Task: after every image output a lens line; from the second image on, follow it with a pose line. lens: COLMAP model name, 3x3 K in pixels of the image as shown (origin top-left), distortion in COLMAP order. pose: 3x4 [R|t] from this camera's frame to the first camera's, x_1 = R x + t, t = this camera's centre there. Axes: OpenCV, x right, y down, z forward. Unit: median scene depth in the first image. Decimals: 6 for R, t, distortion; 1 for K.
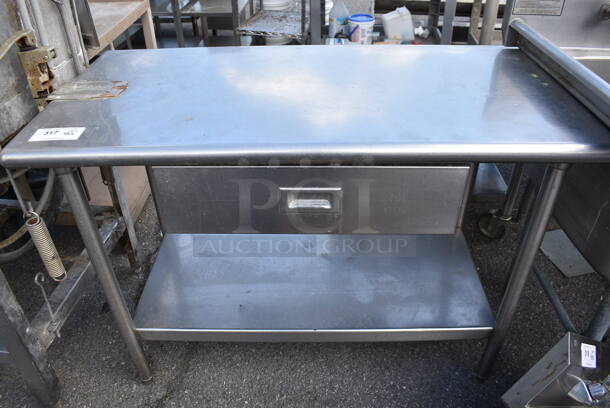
lens RADIAL K [[468.7, 0, 305.0], [0, 468.7, 204.0], [0, 0, 1]] dist [-0.096457, 0.013028]
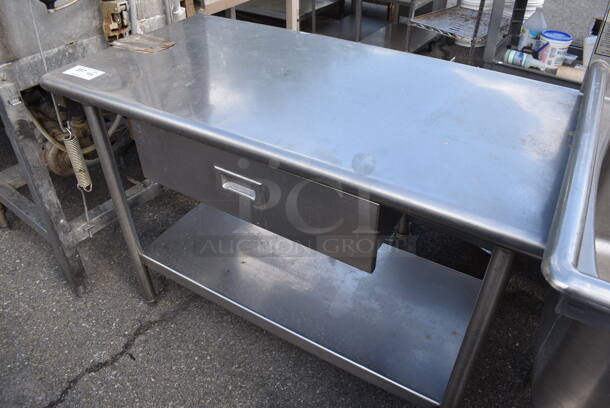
lens RADIAL K [[468.7, 0, 305.0], [0, 468.7, 204.0], [0, 0, 1]] dist [-0.096457, 0.013028]
pose [[0.859529, 0.323083, -0.396014, 0.449445], [-0.311340, 0.945477, 0.095608, -0.096240], [0.405312, 0.041118, 0.913253, 0.110483]]
